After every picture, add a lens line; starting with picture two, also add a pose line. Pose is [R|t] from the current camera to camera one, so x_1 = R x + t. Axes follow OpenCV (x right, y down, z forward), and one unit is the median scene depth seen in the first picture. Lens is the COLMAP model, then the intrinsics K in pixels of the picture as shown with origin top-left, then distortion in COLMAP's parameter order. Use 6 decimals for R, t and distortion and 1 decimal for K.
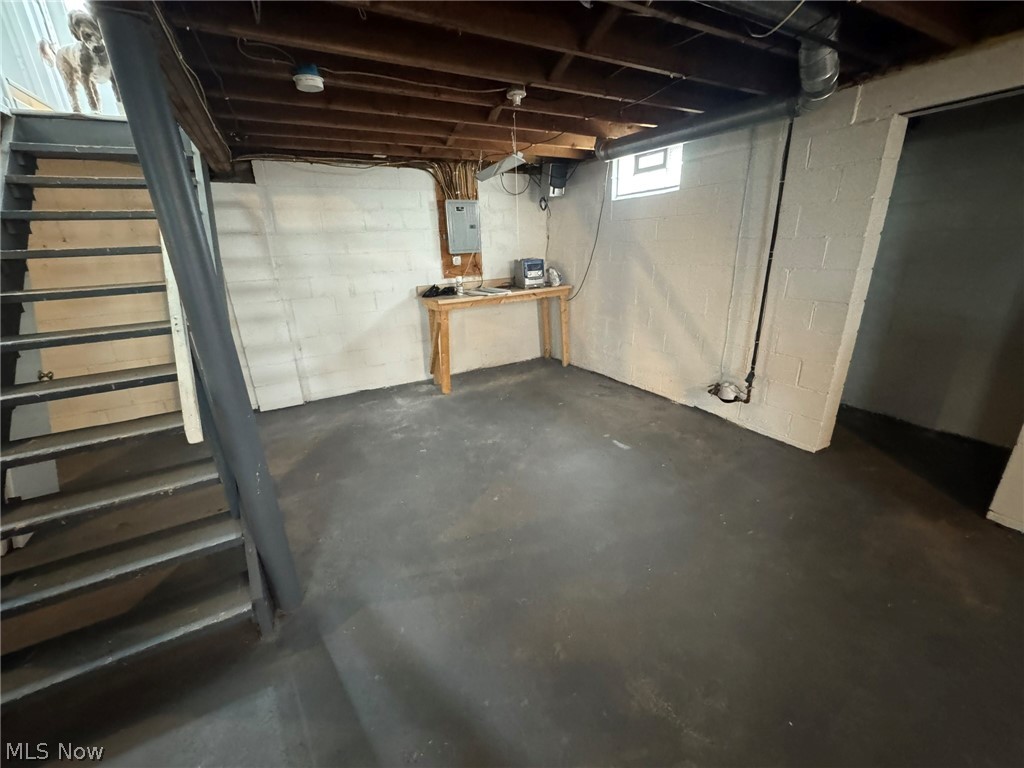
lens RADIAL K [[409.2, 0, 511.7], [0, 409.2, 385.4], [0, 0, 1]] dist [0.000456, -0.000084]
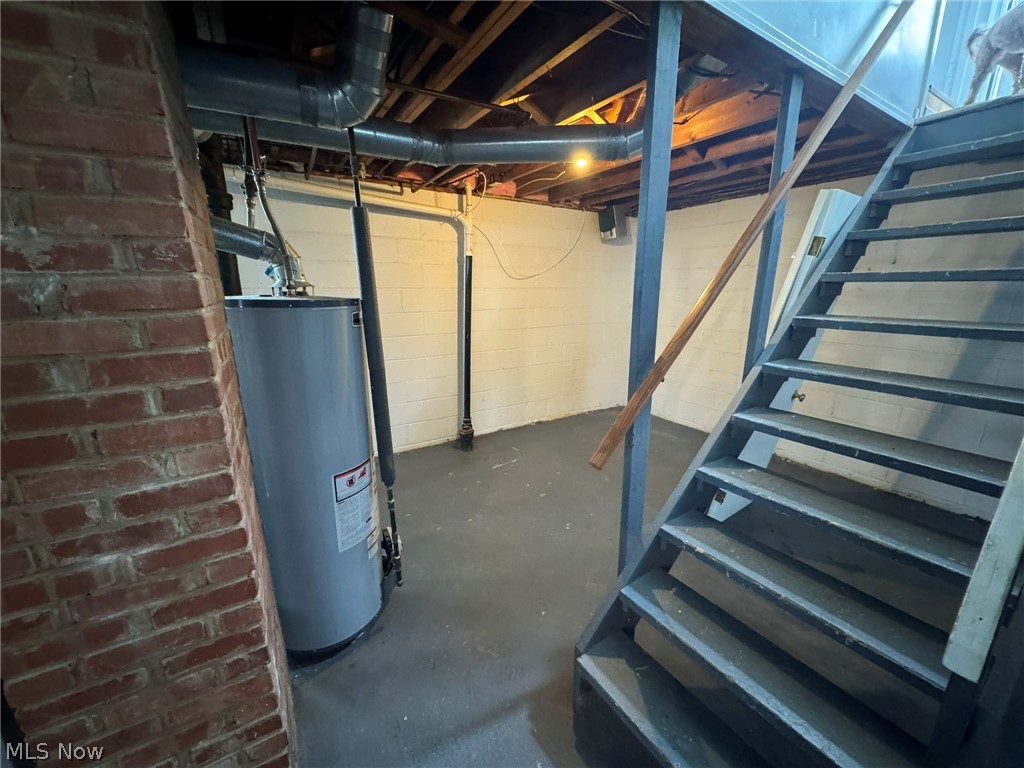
lens RADIAL K [[409.2, 0, 510.3], [0, 409.2, 387.2], [0, 0, 1]] dist [0.000456, -0.000084]
pose [[0.057853, 0.261585, -0.963445, -0.288912], [-0.328884, 0.916183, 0.229004, -0.057994], [0.942596, 0.303613, 0.139036, 0.241227]]
